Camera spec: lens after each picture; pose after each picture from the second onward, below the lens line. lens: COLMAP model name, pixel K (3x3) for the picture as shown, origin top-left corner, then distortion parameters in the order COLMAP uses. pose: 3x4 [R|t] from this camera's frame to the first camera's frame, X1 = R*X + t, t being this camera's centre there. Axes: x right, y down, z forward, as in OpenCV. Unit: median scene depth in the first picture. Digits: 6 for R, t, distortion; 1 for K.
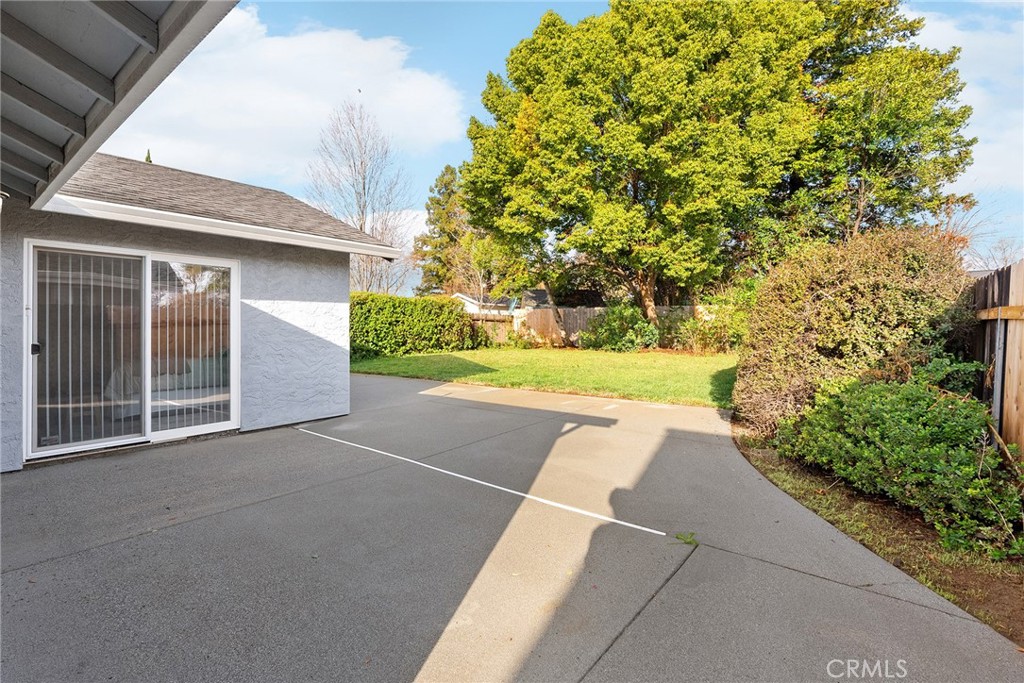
lens RADIAL K [[460.8, 0, 512.6], [0, 460.8, 325.1], [0, 0, 1]] dist [-0.009183, 0.001272]
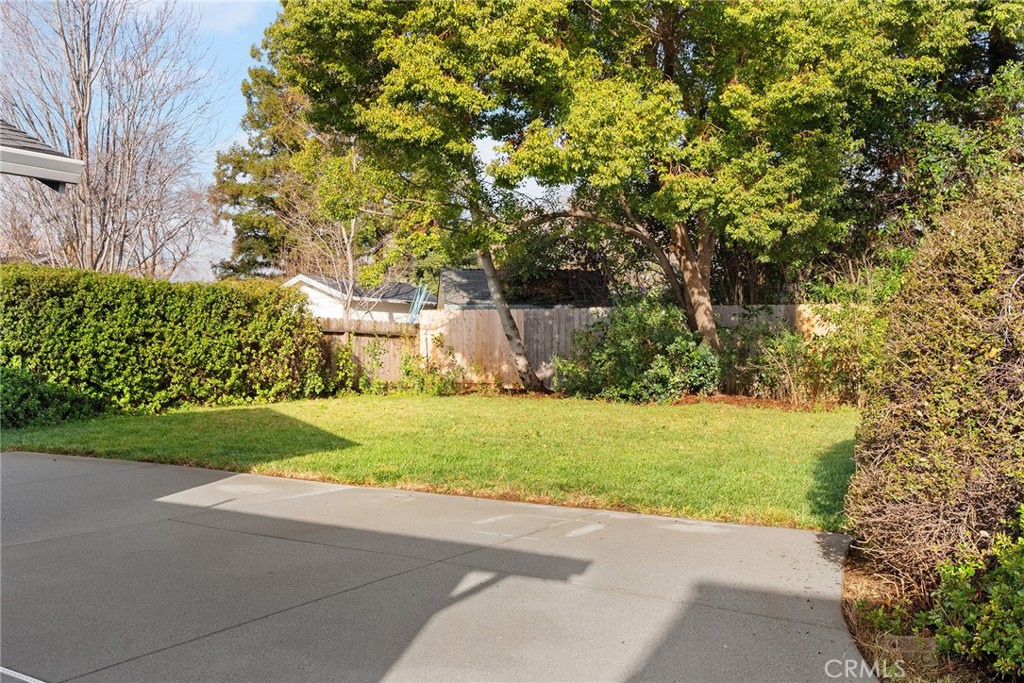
lens RADIAL K [[962.4, 0, 516.6], [0, 962.4, 342.8], [0, 0, 1]] dist [0.002398, 0.000000]
pose [[0.996546, 0.003864, 0.082954, 0.041156], [-0.003681, 0.999990, -0.002366, 0.000873], [-0.082962, 0.002053, 0.996551, 0.051397]]
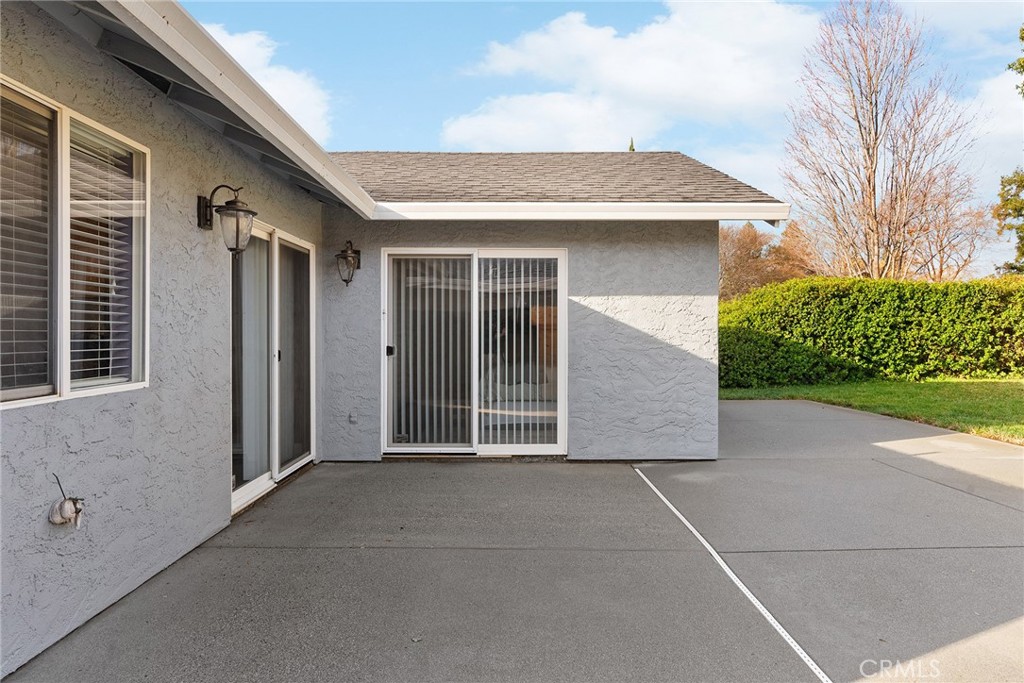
lens RADIAL K [[625.8, 0, 511.4], [0, 625.8, 336.0], [0, 0, 1]] dist [-0.003016, 0.002355]
pose [[0.625537, 0.005417, -0.780176, 0.092232], [0.001833, 0.999963, 0.008413, 0.002080], [0.780192, -0.006693, 0.625504, 0.103271]]
